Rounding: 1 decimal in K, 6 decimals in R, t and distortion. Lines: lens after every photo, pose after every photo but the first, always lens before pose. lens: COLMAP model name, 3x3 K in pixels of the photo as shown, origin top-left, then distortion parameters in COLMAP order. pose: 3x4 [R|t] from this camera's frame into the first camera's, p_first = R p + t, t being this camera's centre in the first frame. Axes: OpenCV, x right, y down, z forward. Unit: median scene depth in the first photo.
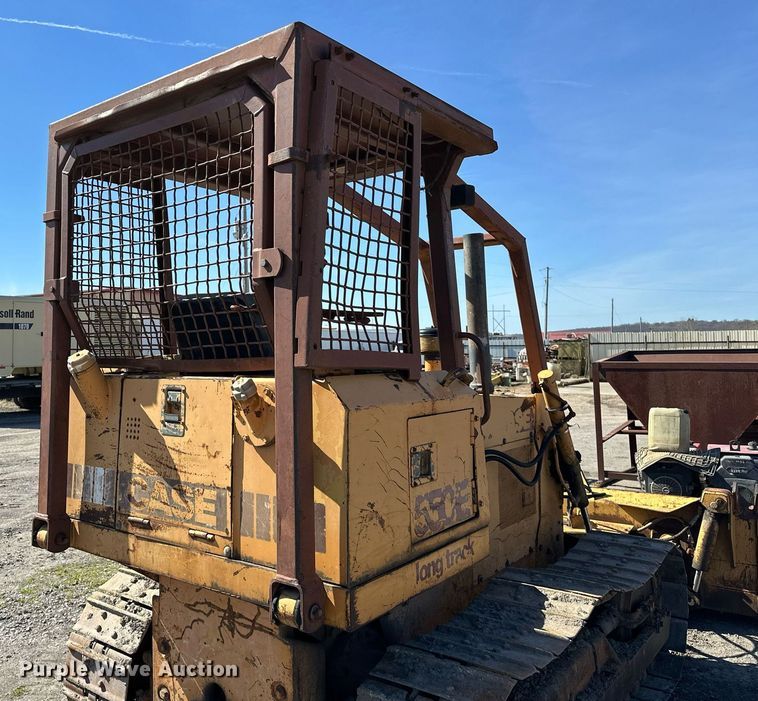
lens RADIAL K [[687.0, 0, 262.3], [0, 687.0, 325.3], [0, 0, 1]] dist [0.100151, -0.142420]
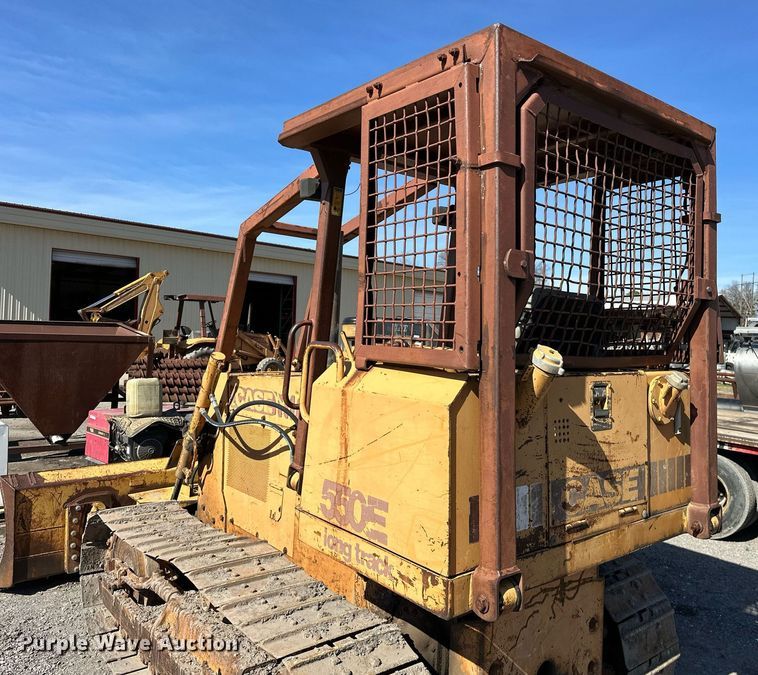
lens RADIAL K [[635.2, 0, 449.7], [0, 635.2, 328.1], [0, 0, 1]] dist [0.105772, -0.161489]
pose [[0.124906, 0.023088, 0.991900, -1.111651], [-0.079049, 0.996783, -0.013248, 0.037114], [-0.989014, -0.076754, 0.126330, 1.105969]]
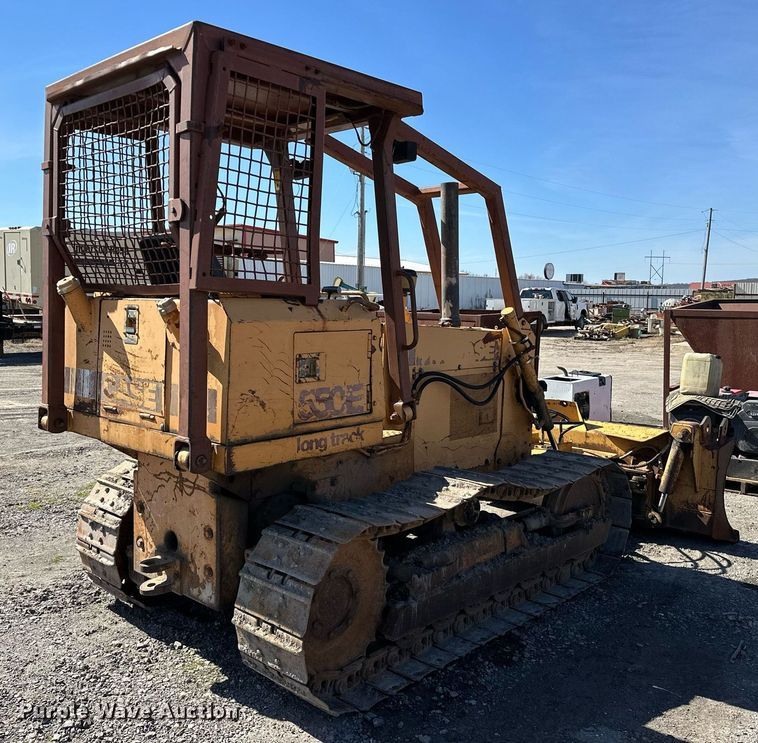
lens RADIAL K [[737.5, 0, 344.2], [0, 737.5, 360.0], [0, 0, 1]] dist [0.212644, -0.508668]
pose [[0.997785, 0.028620, -0.060057, 0.350865], [-0.021051, 0.992174, 0.123079, 0.009305], [0.063110, -0.121542, 0.990578, -0.365075]]
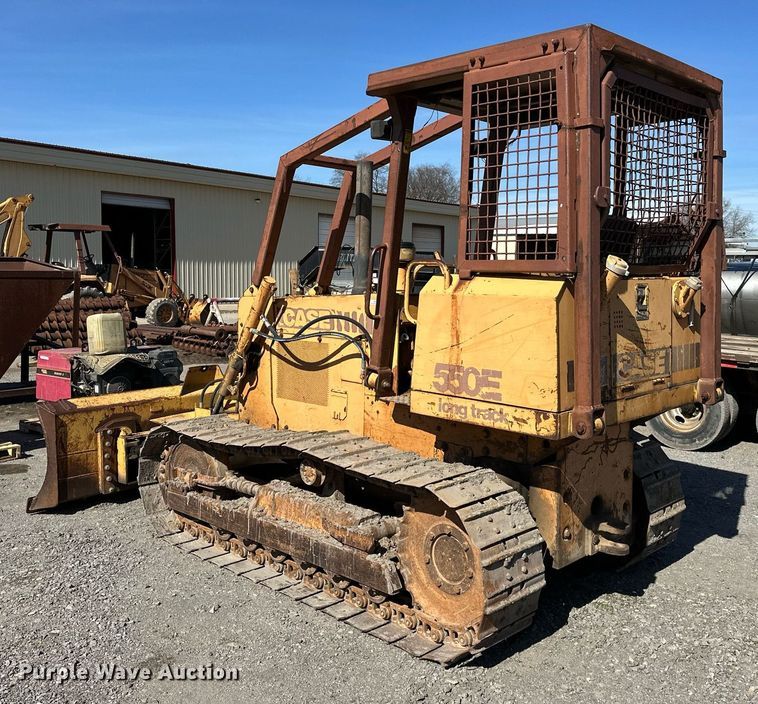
lens RADIAL K [[776.8, 0, 422.4], [0, 776.8, 324.8], [0, 0, 1]] dist [0.172073, -0.351620]
pose [[0.031942, -0.061265, 0.997610, -1.707664], [-0.056389, 0.996419, 0.062997, 0.093910], [-0.997898, -0.058266, 0.028372, 1.383359]]
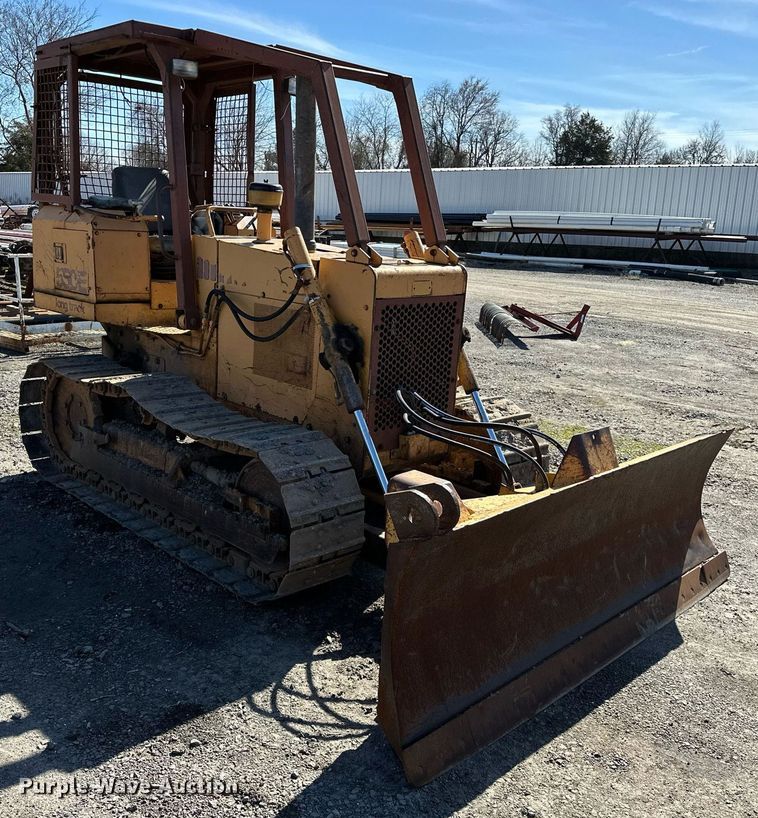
lens RADIAL K [[838.3, 0, 321.8], [0, 838.3, 405.9], [0, 0, 1]] dist [0.172073, -0.351620]
pose [[-0.126865, 0.224186, -0.966254, 2.410458], [0.002677, 0.974198, 0.225678, 0.070597], [0.991916, 0.026044, -0.124192, 1.902223]]
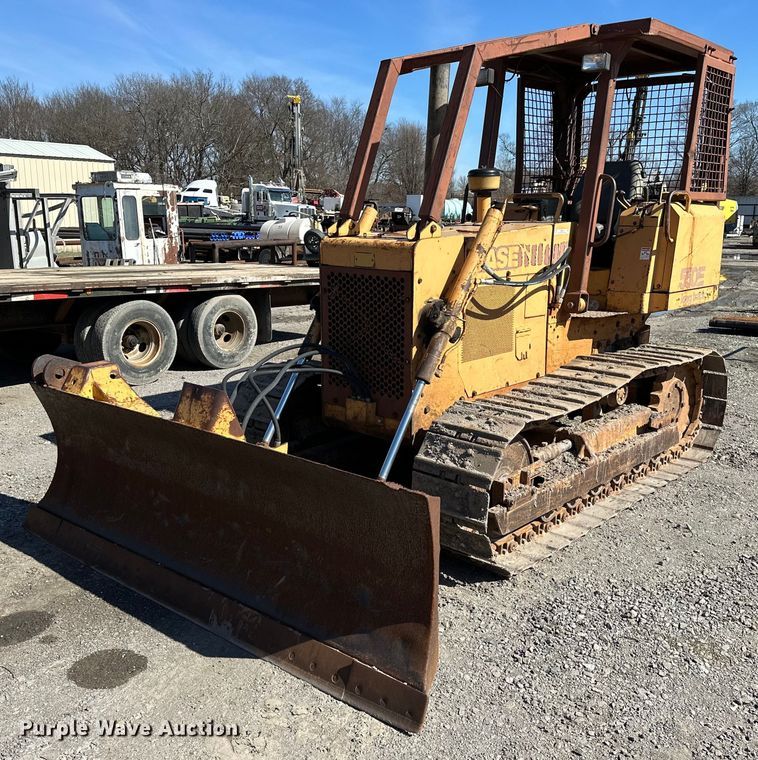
lens RADIAL K [[777.5, 0, 388.2], [0, 777.5, 380.2], [0, 0, 1]] dist [0.164113, -0.293362]
pose [[-0.999838, -0.003395, 0.017661, 0.574778], [-0.000324, 0.985265, 0.171036, 0.194797], [-0.017982, 0.171002, -0.985107, 3.567397]]
